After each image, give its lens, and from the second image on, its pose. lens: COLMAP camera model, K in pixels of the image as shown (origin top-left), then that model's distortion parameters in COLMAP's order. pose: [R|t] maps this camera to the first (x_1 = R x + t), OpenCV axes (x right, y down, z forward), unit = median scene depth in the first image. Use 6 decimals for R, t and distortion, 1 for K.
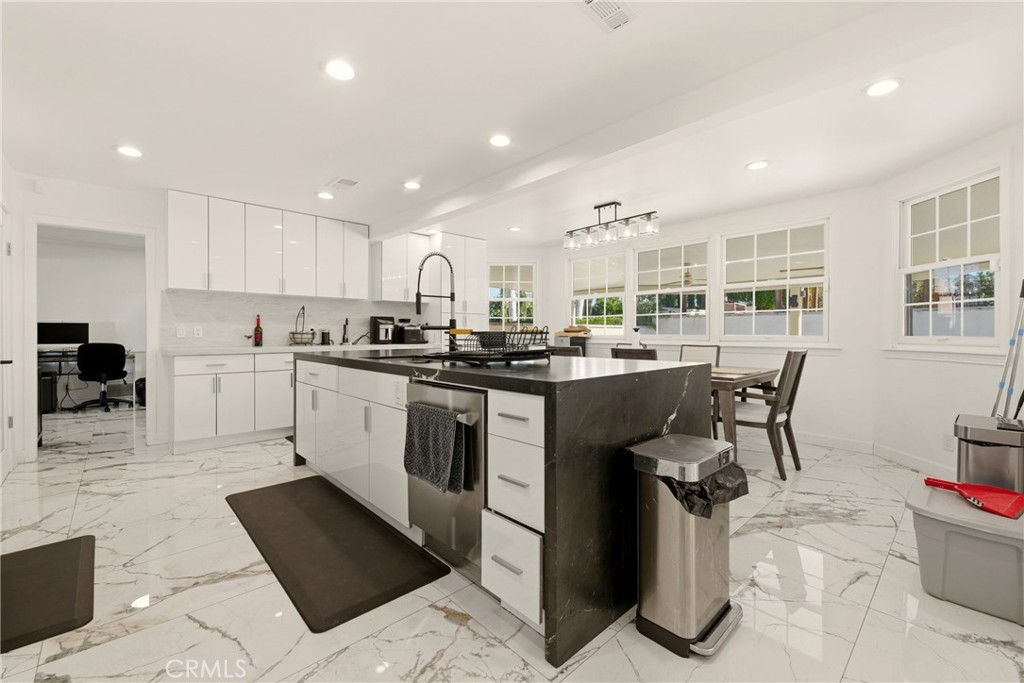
lens RADIAL K [[418.5, 0, 513.0], [0, 418.5, 334.7], [0, 0, 1]] dist [0.009872, -0.006929]
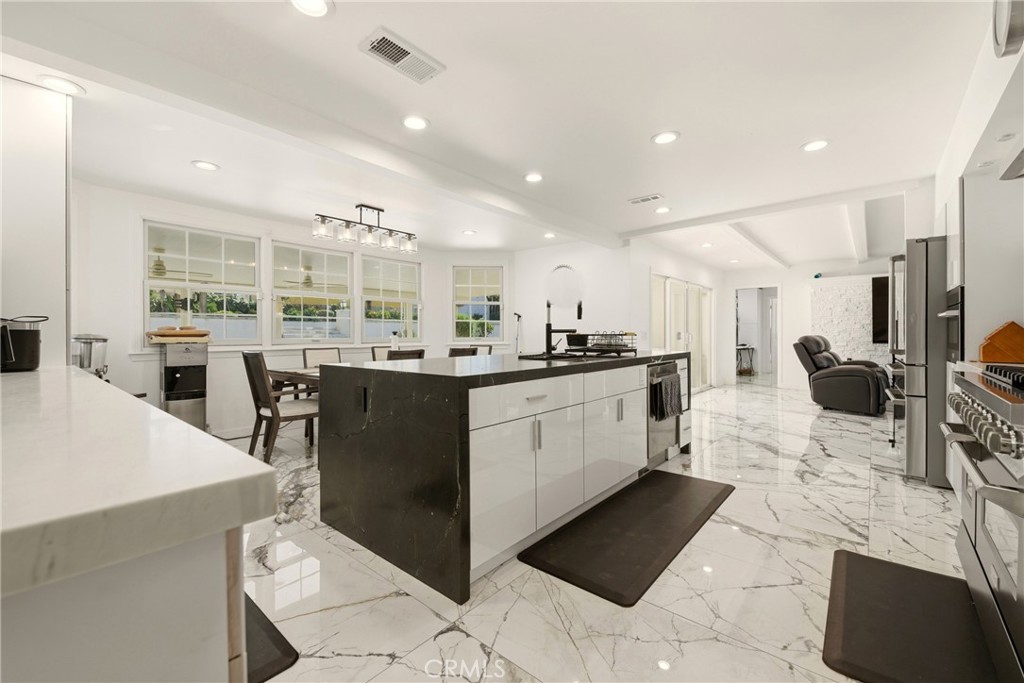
lens RADIAL K [[418.5, 0, 510.9], [0, 418.5, 336.1], [0, 0, 1]] dist [0.009872, -0.006929]
pose [[-0.105868, -0.001760, 0.994379, -0.920147], [0.010638, 0.999939, 0.002902, -0.004955], [-0.994323, 0.010885, -0.105843, 0.893005]]
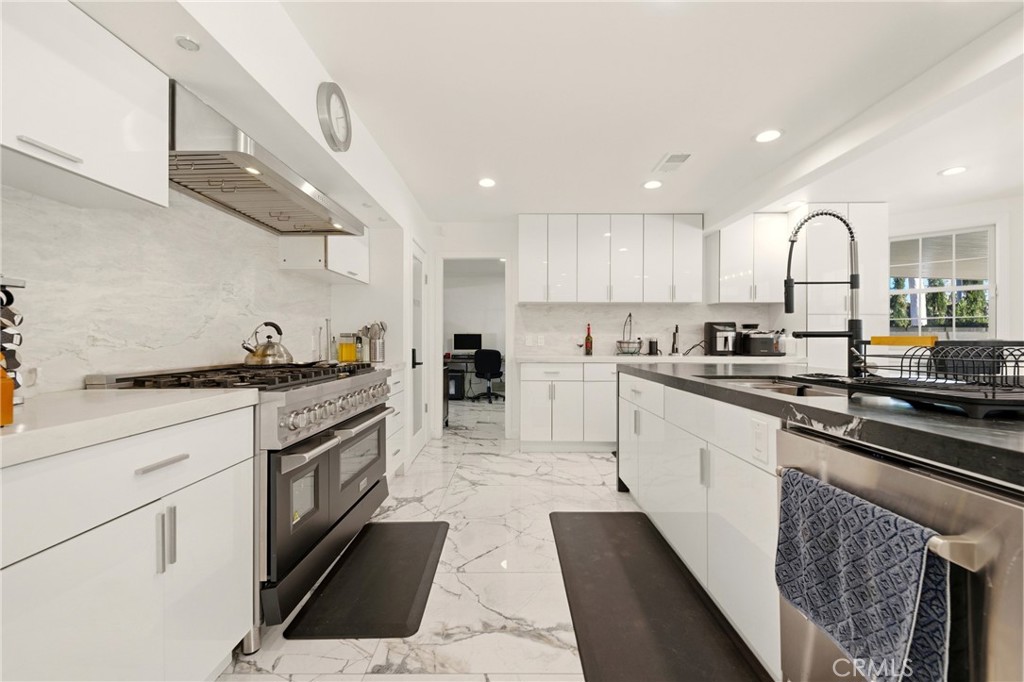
lens RADIAL K [[418.5, 0, 511.9], [0, 418.5, 338.4], [0, 0, 1]] dist [0.009872, -0.006929]
pose [[0.728447, -0.003573, -0.685092, -0.065821], [-0.004764, 0.999936, -0.010280, -0.001694], [0.685085, 0.010752, 0.728384, 0.174044]]
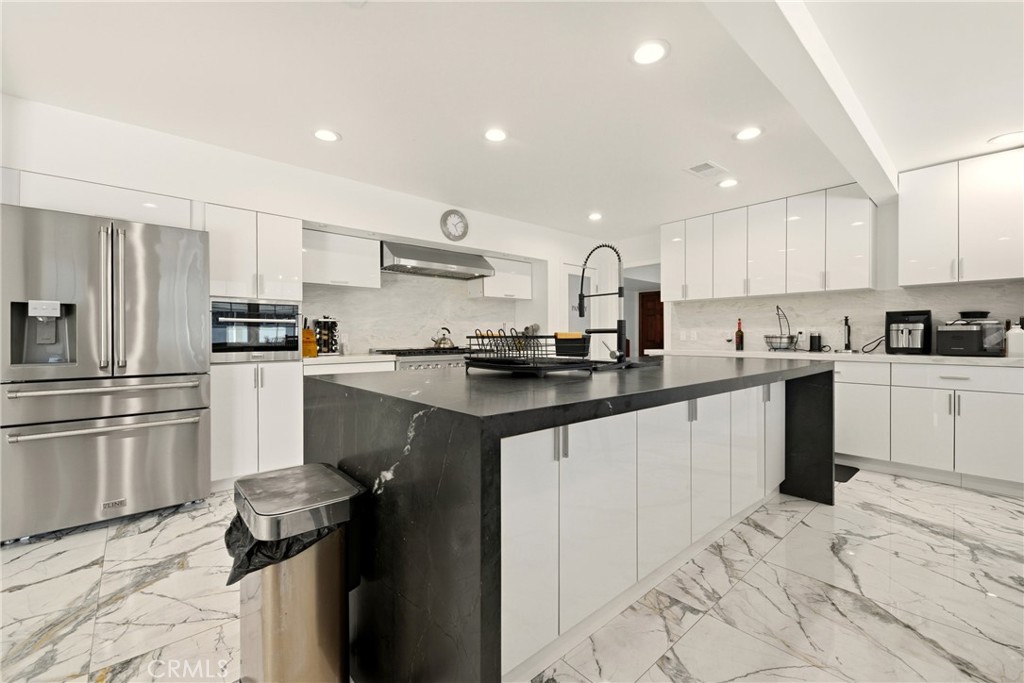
lens RADIAL K [[418.5, 0, 511.5], [0, 418.5, 338.6], [0, 0, 1]] dist [0.009872, -0.006929]
pose [[-0.025953, 0.004132, -0.999655, 0.483590], [-0.003737, 0.999984, 0.004230, -0.002720], [0.999656, 0.003846, -0.025937, 0.589521]]
